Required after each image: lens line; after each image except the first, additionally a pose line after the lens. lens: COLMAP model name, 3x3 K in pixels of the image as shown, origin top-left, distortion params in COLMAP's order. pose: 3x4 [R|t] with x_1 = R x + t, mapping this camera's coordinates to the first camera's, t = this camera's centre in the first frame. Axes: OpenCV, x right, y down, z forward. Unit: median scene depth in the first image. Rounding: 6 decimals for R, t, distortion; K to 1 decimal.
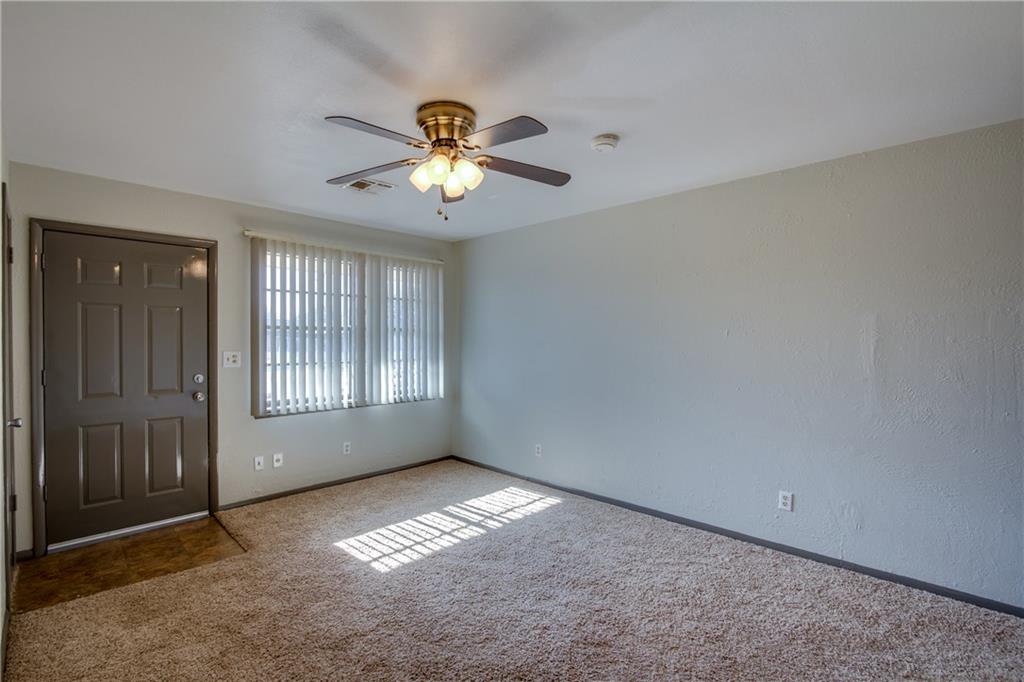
lens RADIAL K [[469.7, 0, 496.7], [0, 469.7, 341.3], [0, 0, 1]] dist [-0.015131, -0.000198]
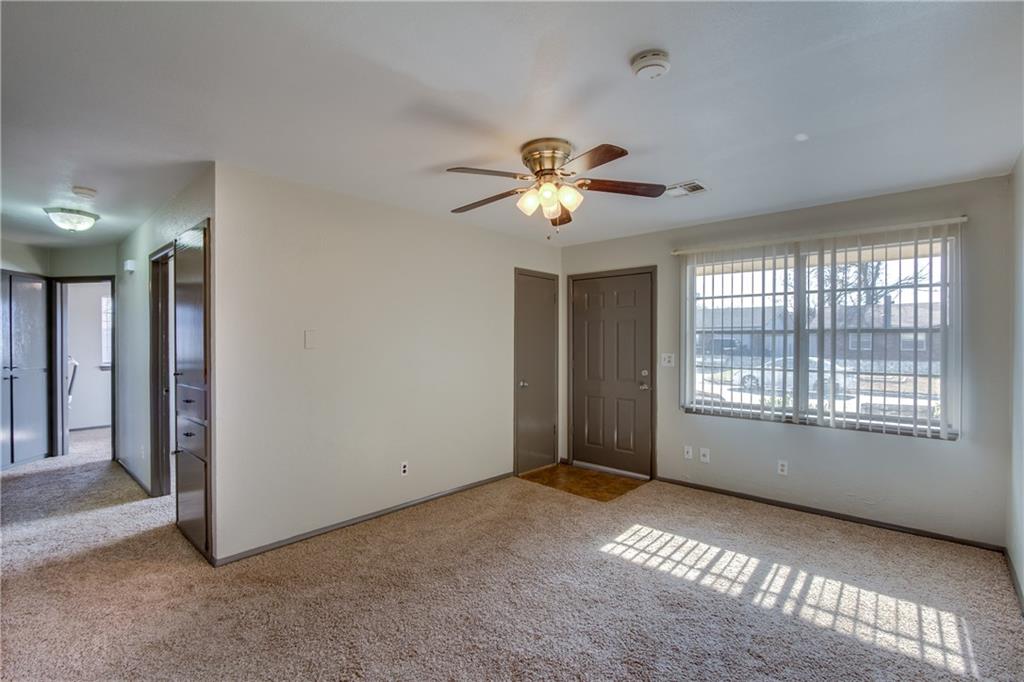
lens RADIAL K [[469.7, 0, 496.7], [0, 469.7, 341.3], [0, 0, 1]] dist [-0.015131, -0.000198]
pose [[0.032290, -0.001372, -0.999478, 0.723718], [-0.009510, 0.999953, -0.001679, -0.003603], [0.999433, 0.009560, 0.032275, 0.584414]]
